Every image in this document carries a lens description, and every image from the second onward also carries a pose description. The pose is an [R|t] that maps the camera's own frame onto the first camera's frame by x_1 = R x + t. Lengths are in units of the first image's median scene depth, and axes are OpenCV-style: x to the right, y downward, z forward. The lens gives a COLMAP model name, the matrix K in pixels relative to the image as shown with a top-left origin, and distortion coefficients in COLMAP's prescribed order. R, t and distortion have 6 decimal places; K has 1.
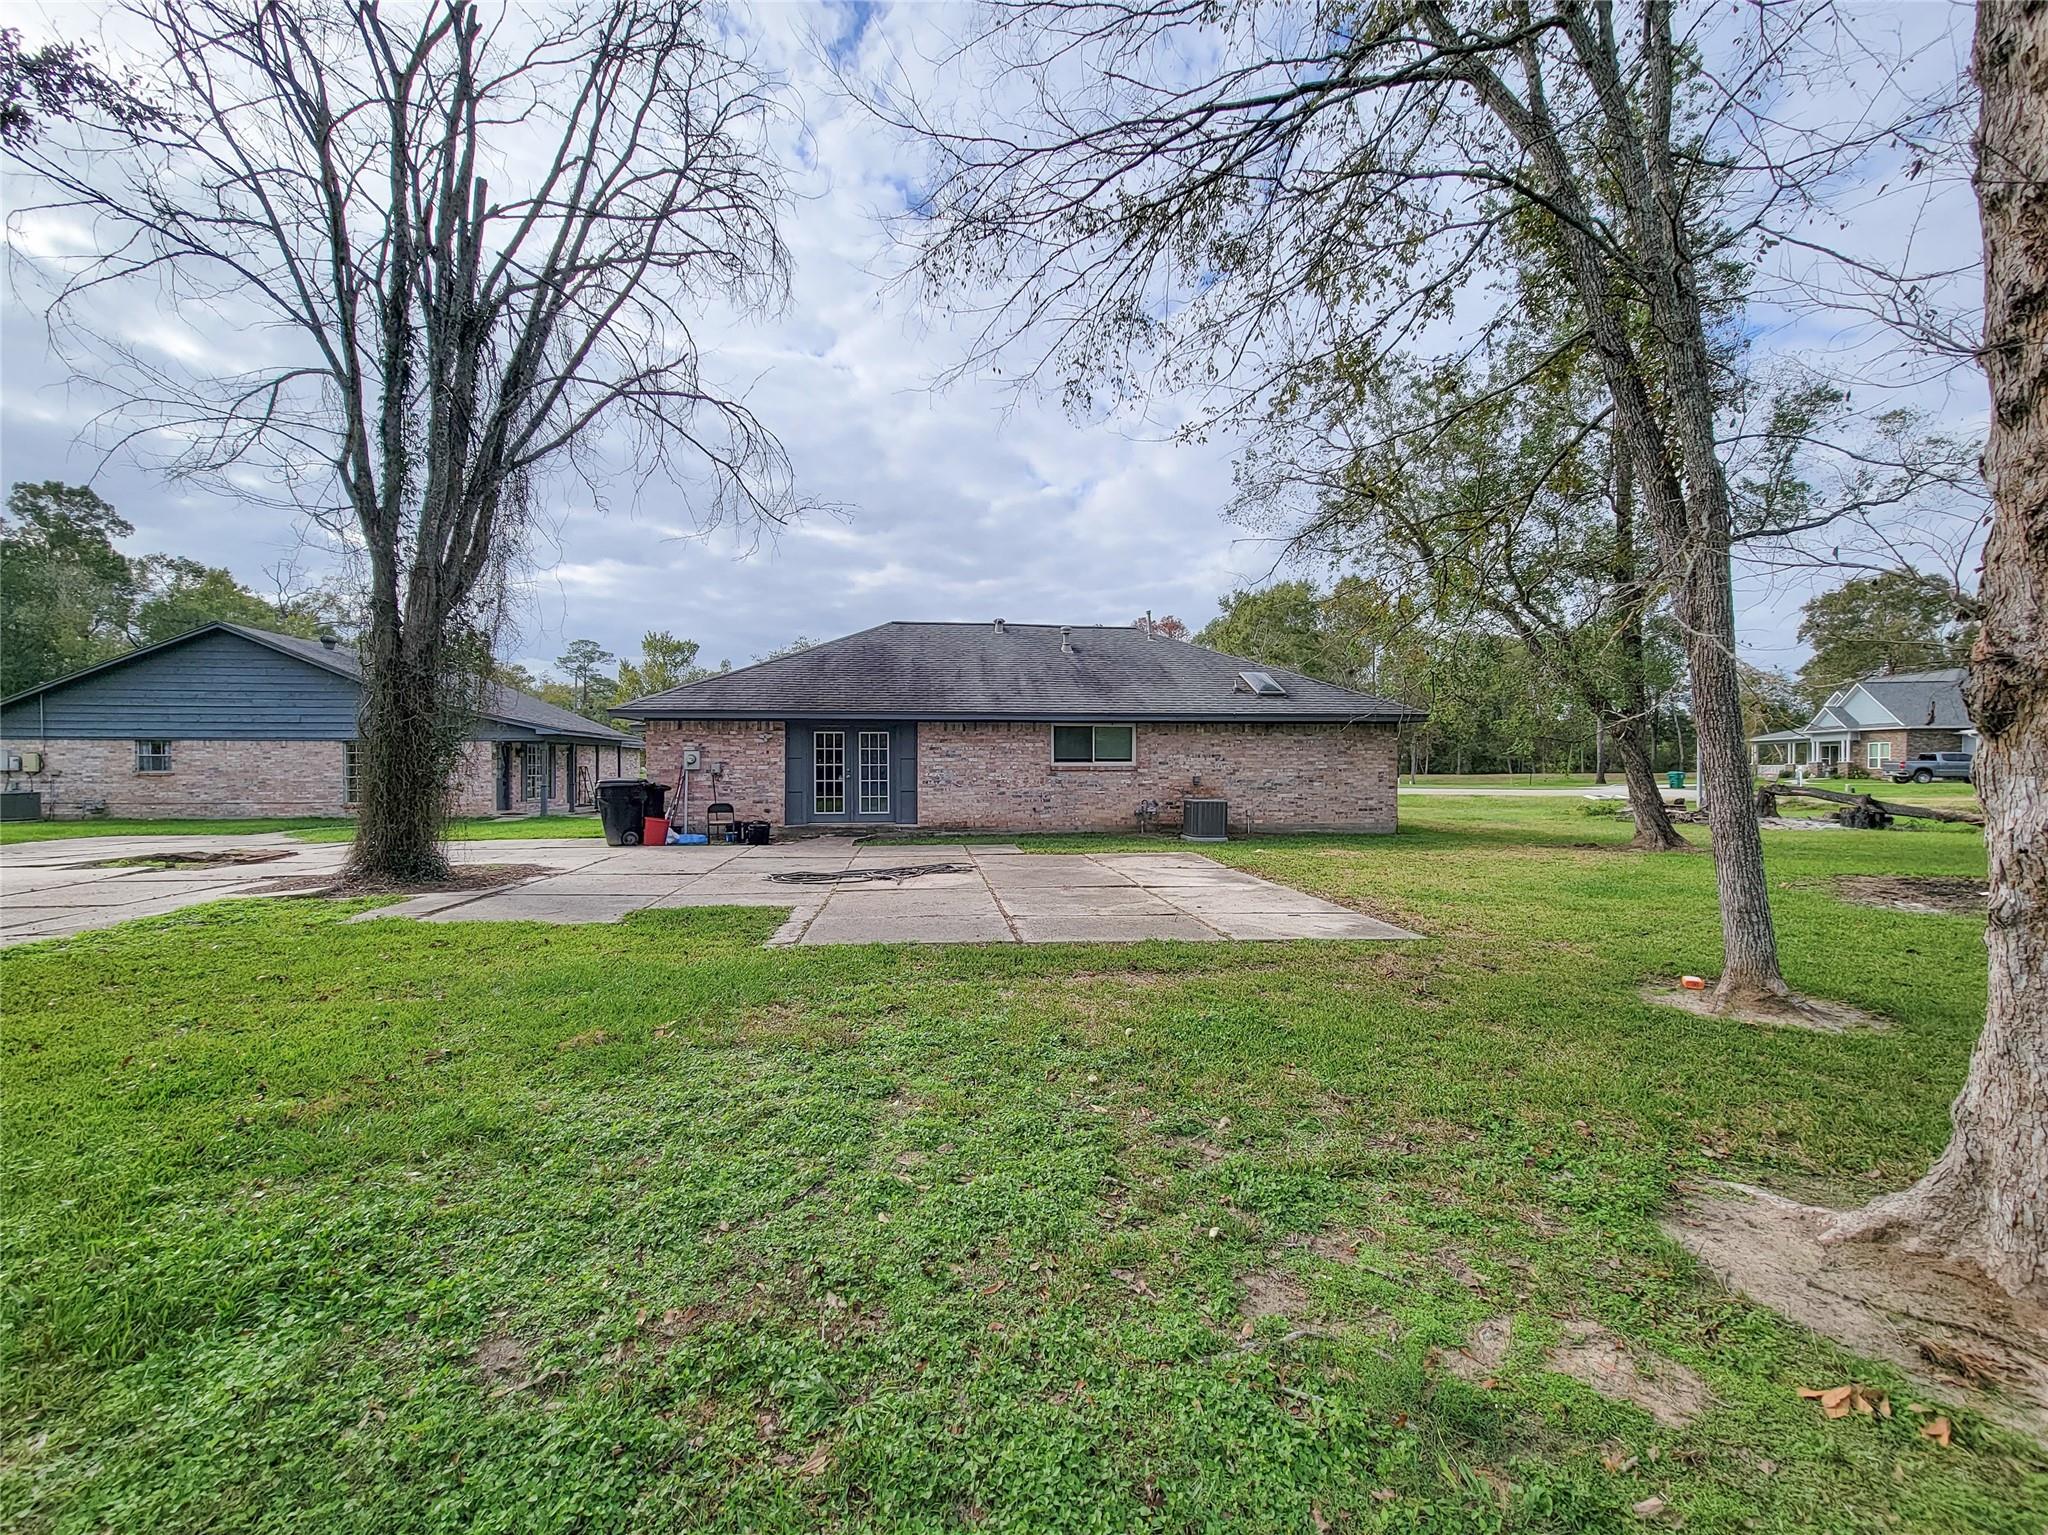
lens RADIAL K [[835.6, 0, 1028.5], [0, 835.6, 772.3], [0, 0, 1]] dist [0.000158, -0.000087]
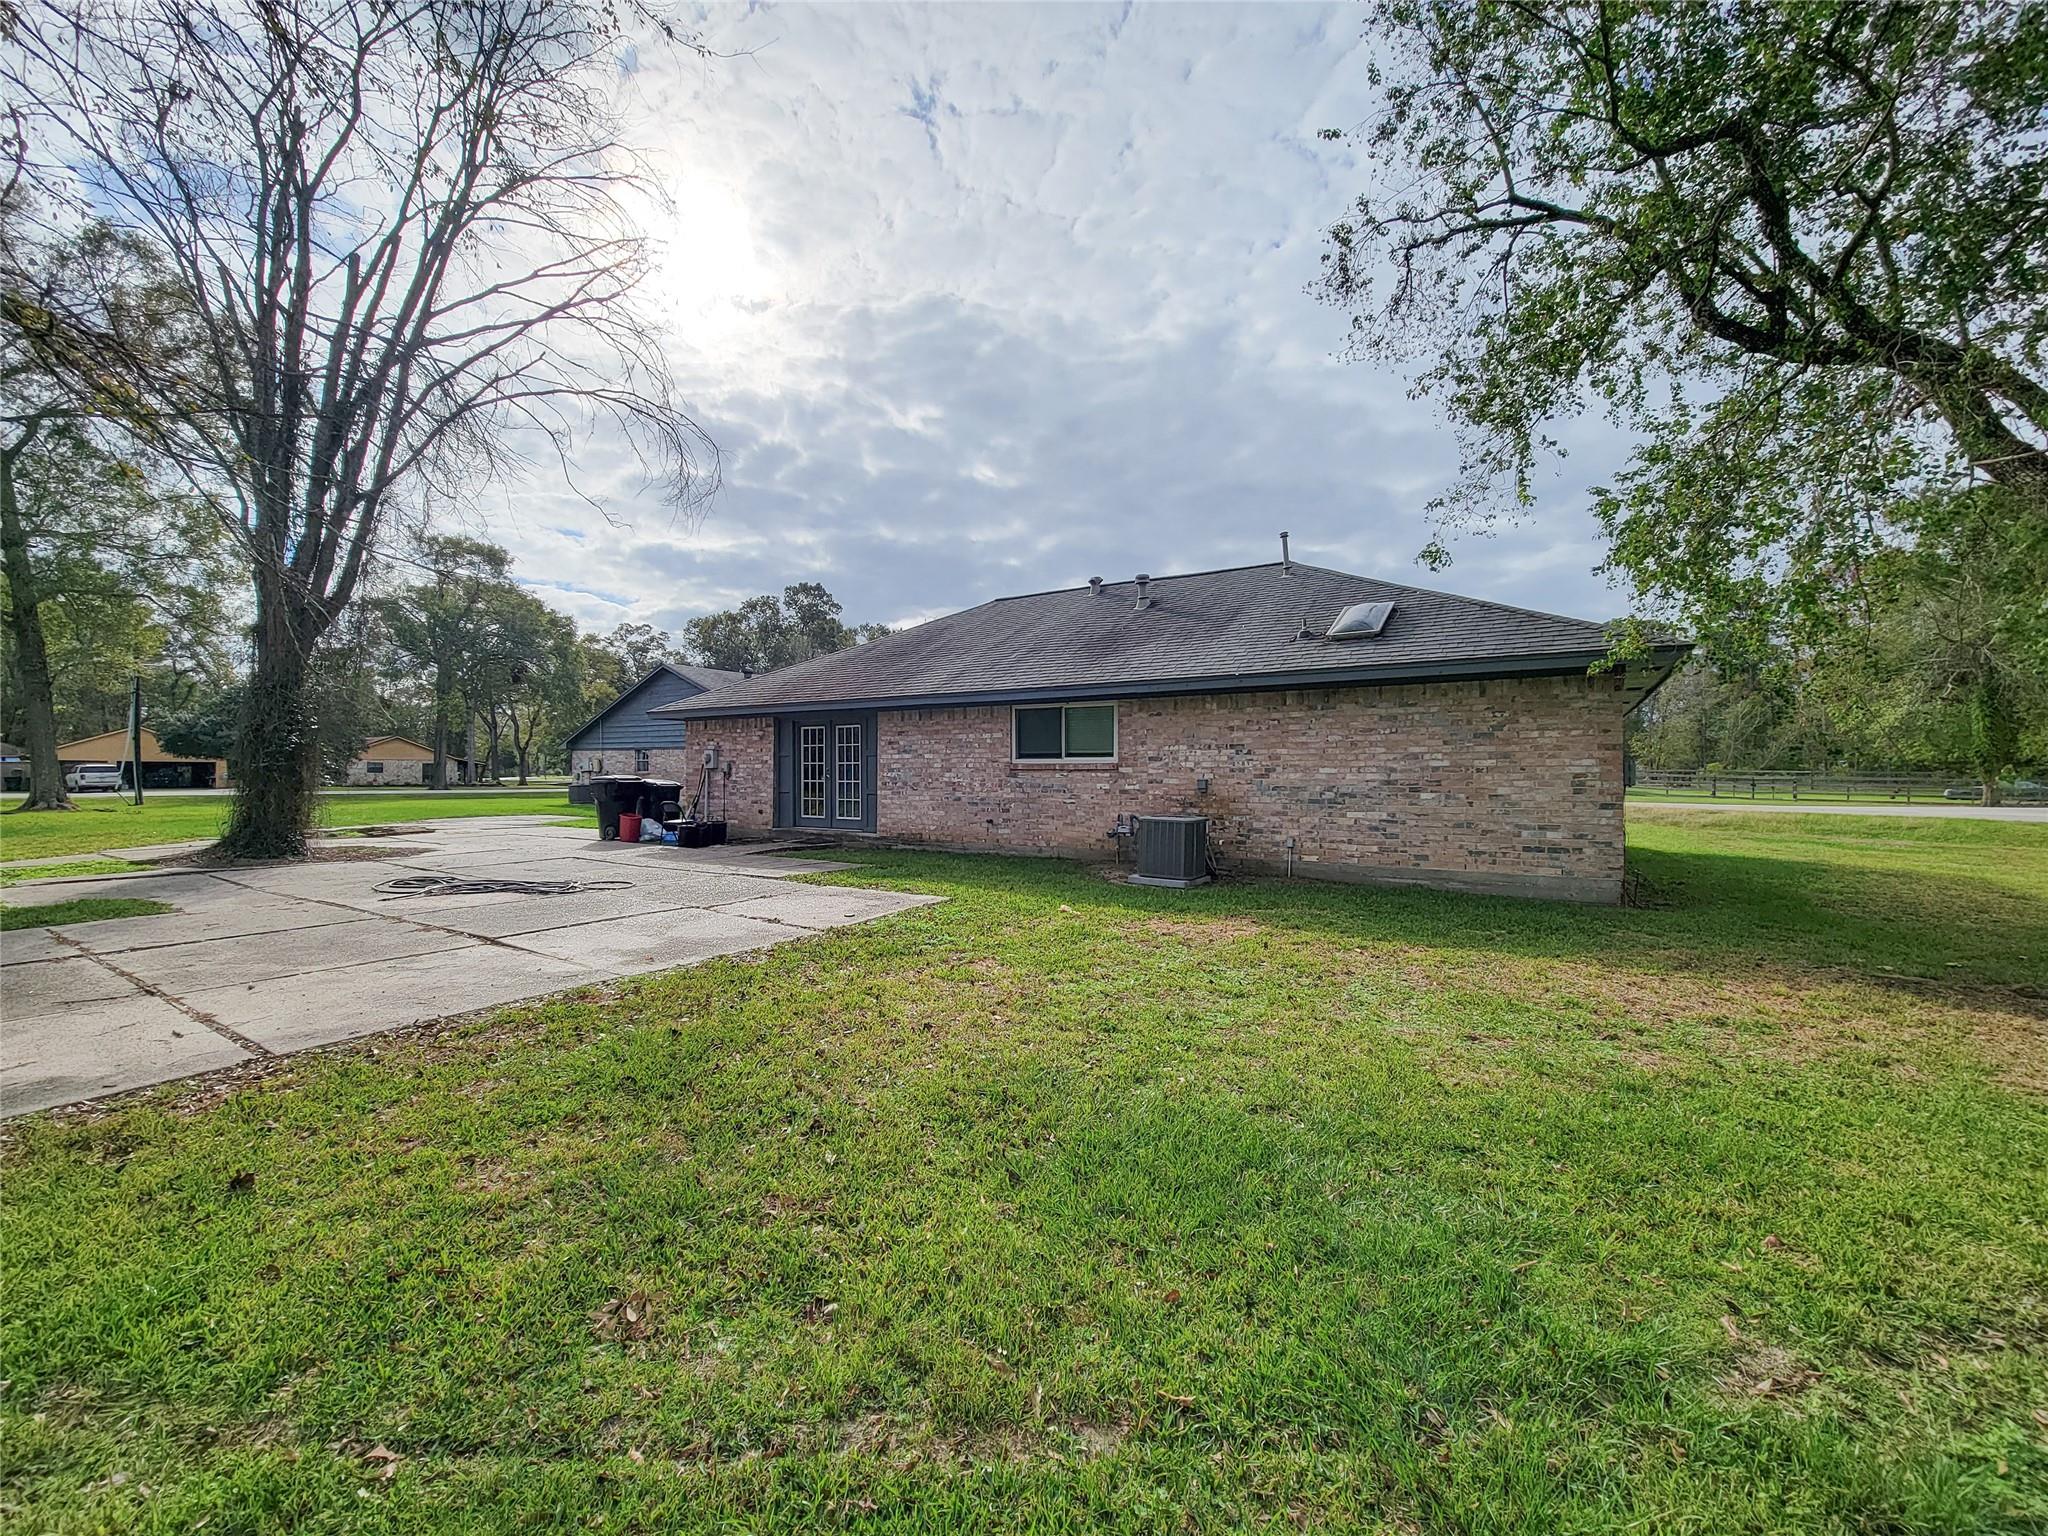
lens RADIAL K [[835.6, 0, 1028.5], [0, 835.6, 772.8], [0, 0, 1]] dist [0.000158, -0.000087]
pose [[0.748861, 0.002273, -0.662723, 0.533003], [-0.005618, 0.999980, -0.002918, 0.002580], [0.662703, 0.005908, 0.748859, 0.450189]]
